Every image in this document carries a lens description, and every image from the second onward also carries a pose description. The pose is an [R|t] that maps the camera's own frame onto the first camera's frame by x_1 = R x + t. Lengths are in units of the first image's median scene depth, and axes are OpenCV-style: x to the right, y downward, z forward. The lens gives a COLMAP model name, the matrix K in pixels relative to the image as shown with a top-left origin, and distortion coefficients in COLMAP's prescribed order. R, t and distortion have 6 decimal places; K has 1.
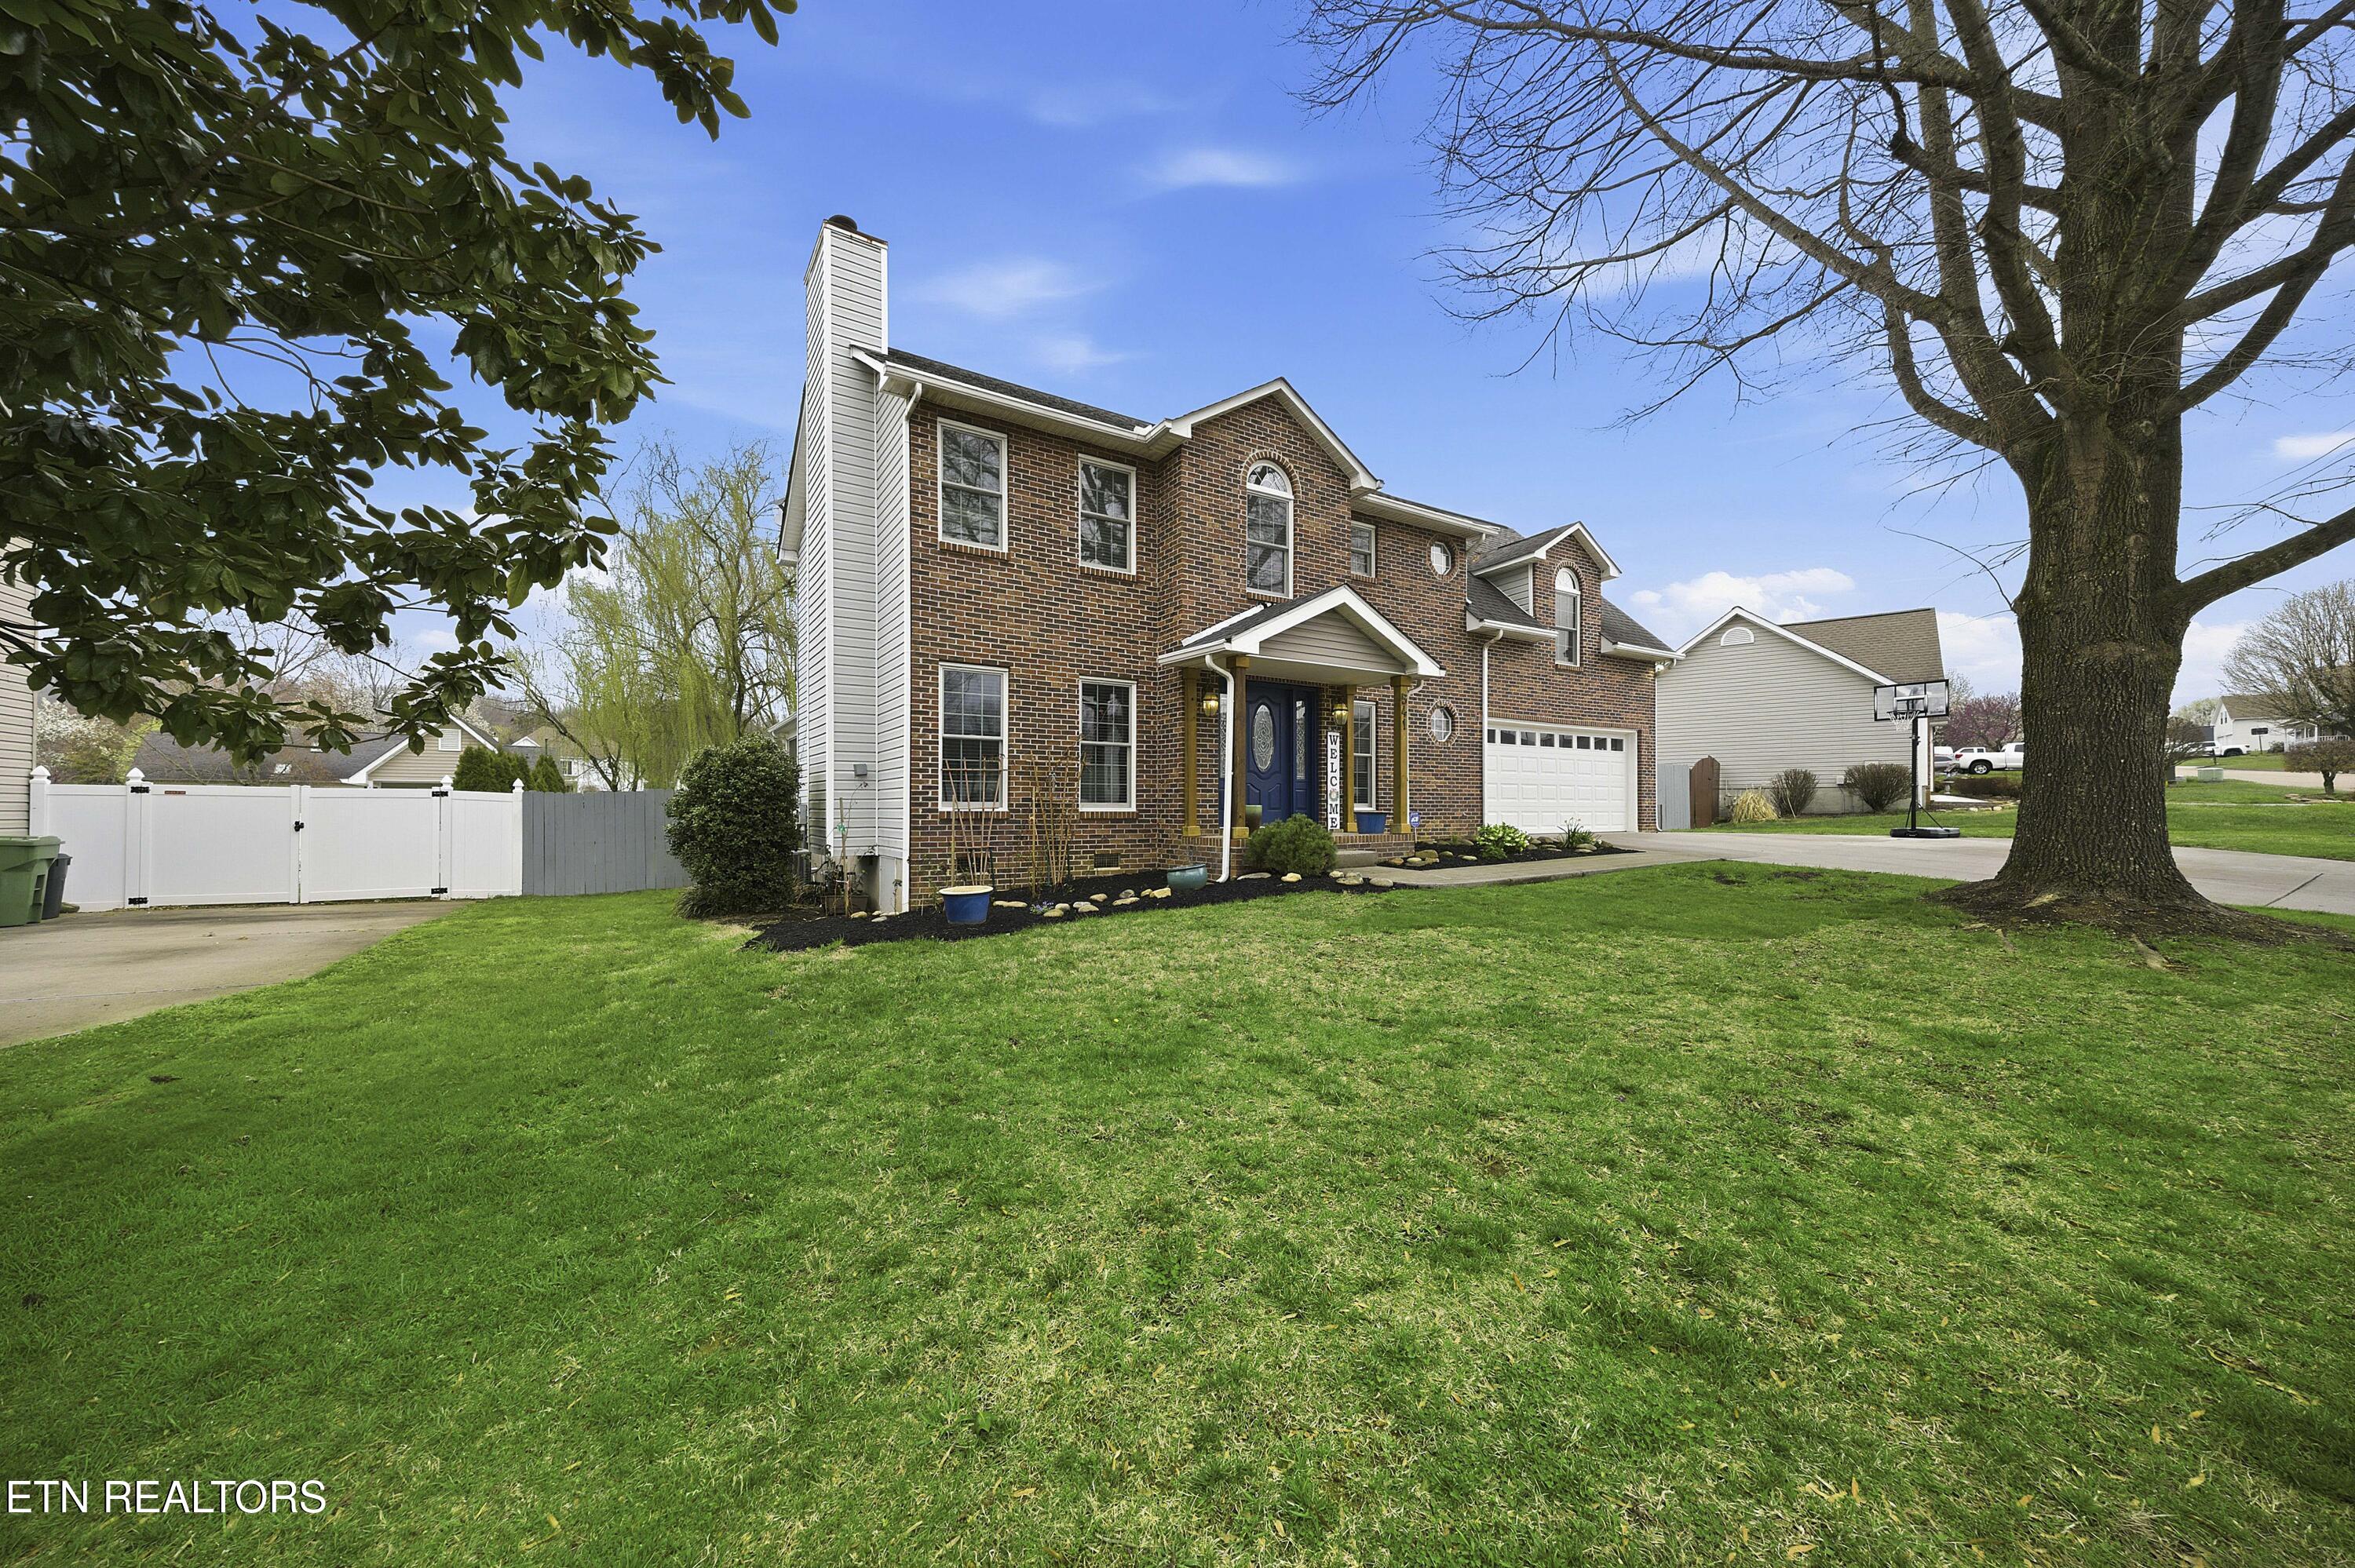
lens RADIAL K [[898.3, 0, 1166.8], [0, 898.3, 821.3], [0, 0, 1]] dist [-0.001608, 0.000091]
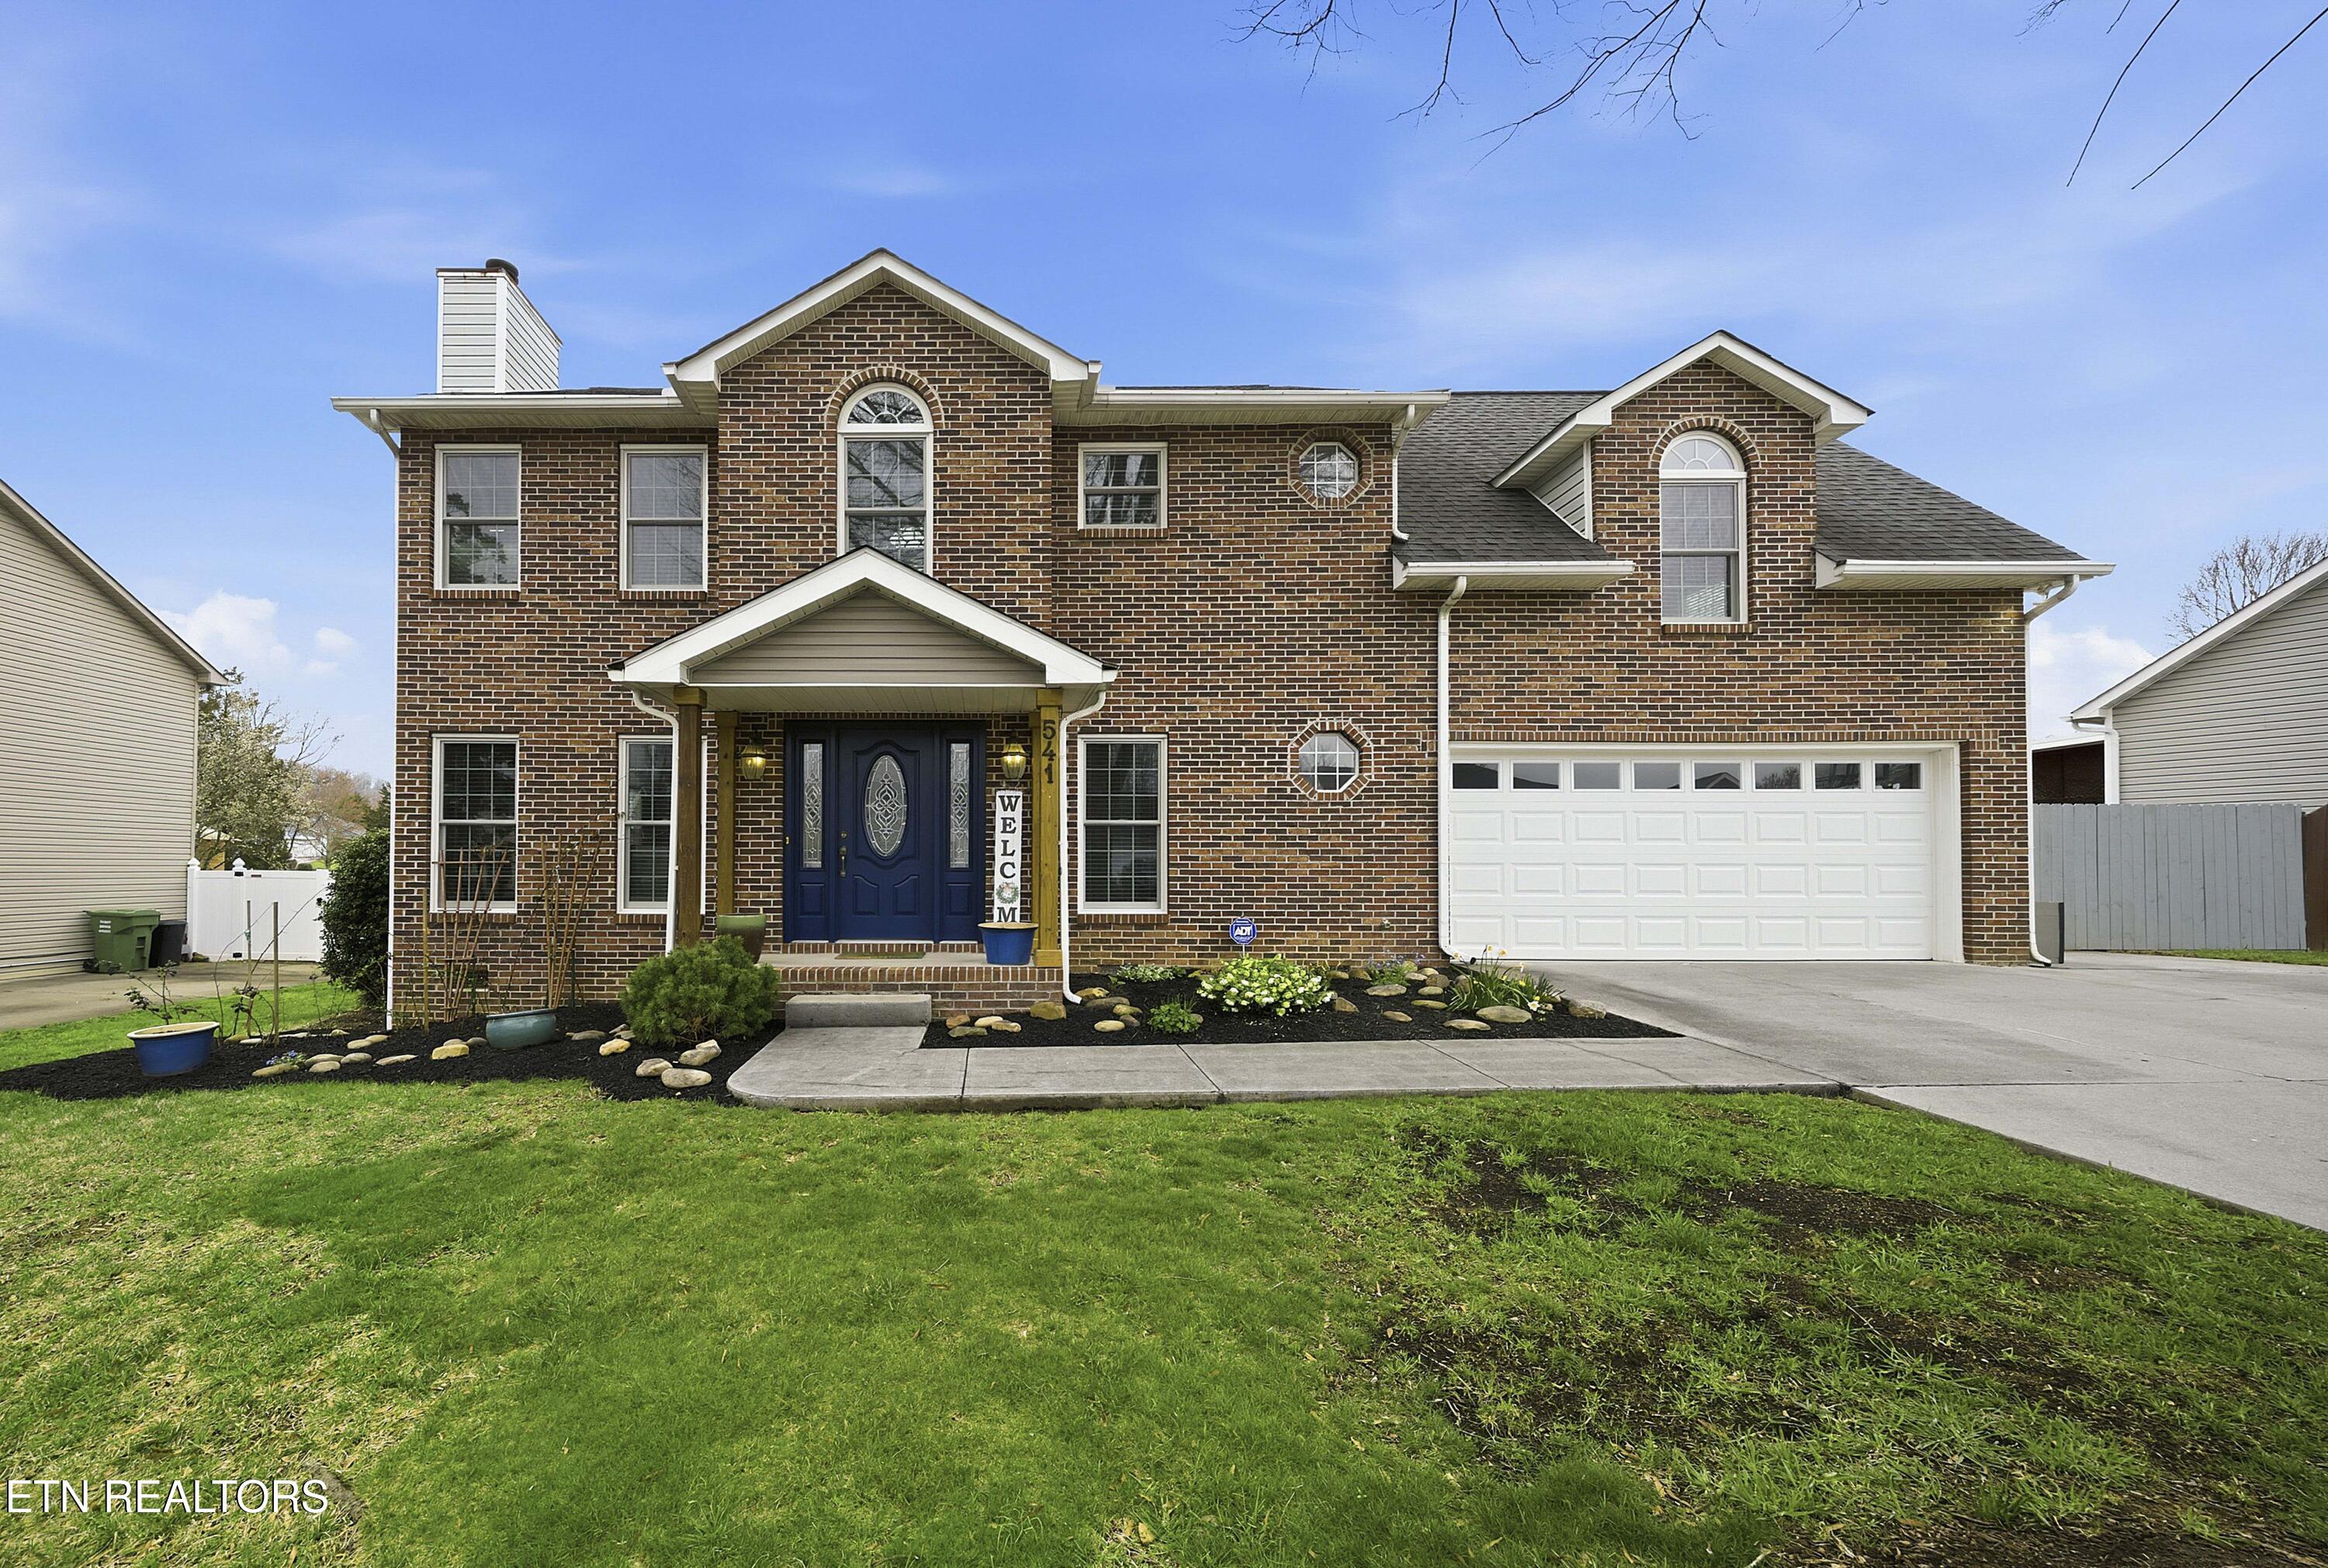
lens RADIAL K [[884.2, 0, 999.1], [0, 884.2, 859.5], [0, 0, 1]] dist [-0.006592, -0.000518]
pose [[0.829250, -0.002339, -0.558873, 0.442435], [-0.008798, 0.999813, -0.017239, -0.035104], [0.558809, 0.019213, 0.829074, 0.424021]]
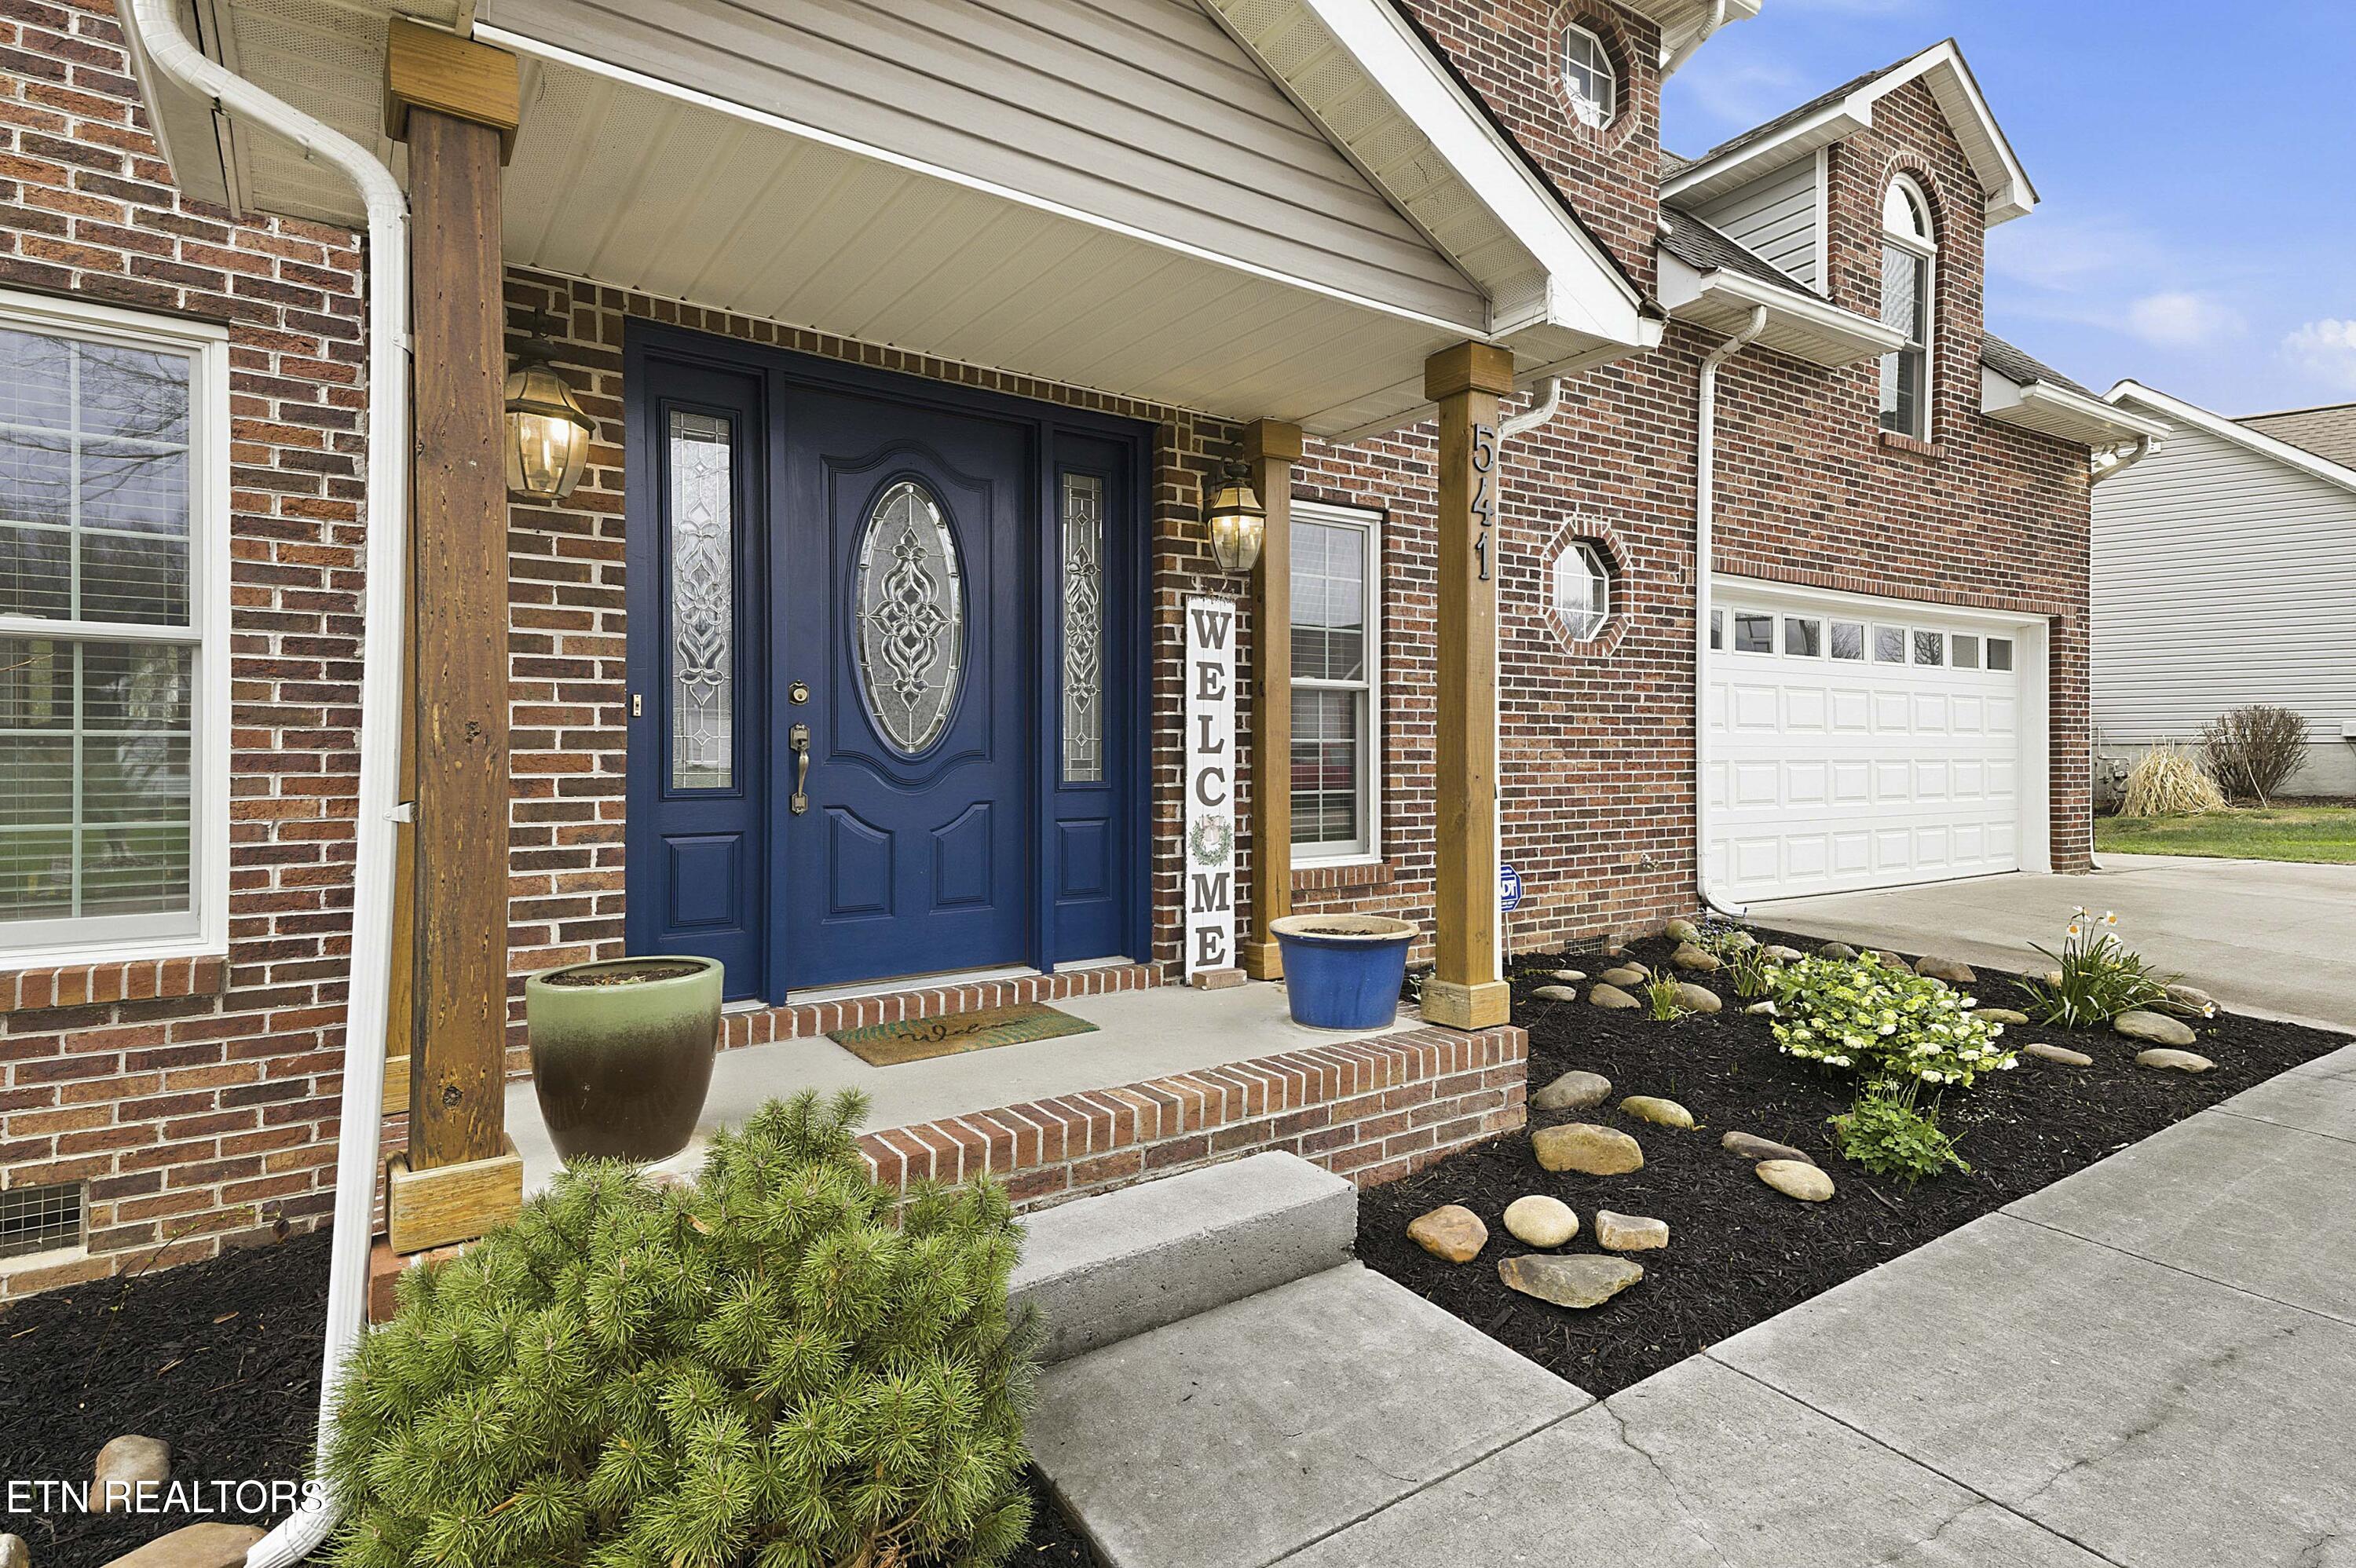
lens RADIAL K [[1210.6, 0, 1167.5], [0, 1210.6, 764.8], [0, 0, 1]] dist [0.059308, 0.000388]
pose [[0.999501, -0.003023, 0.031453, 0.138299], [0.003187, 0.999982, -0.005158, -0.041702], [-0.031437, 0.005256, 0.999492, 0.554104]]
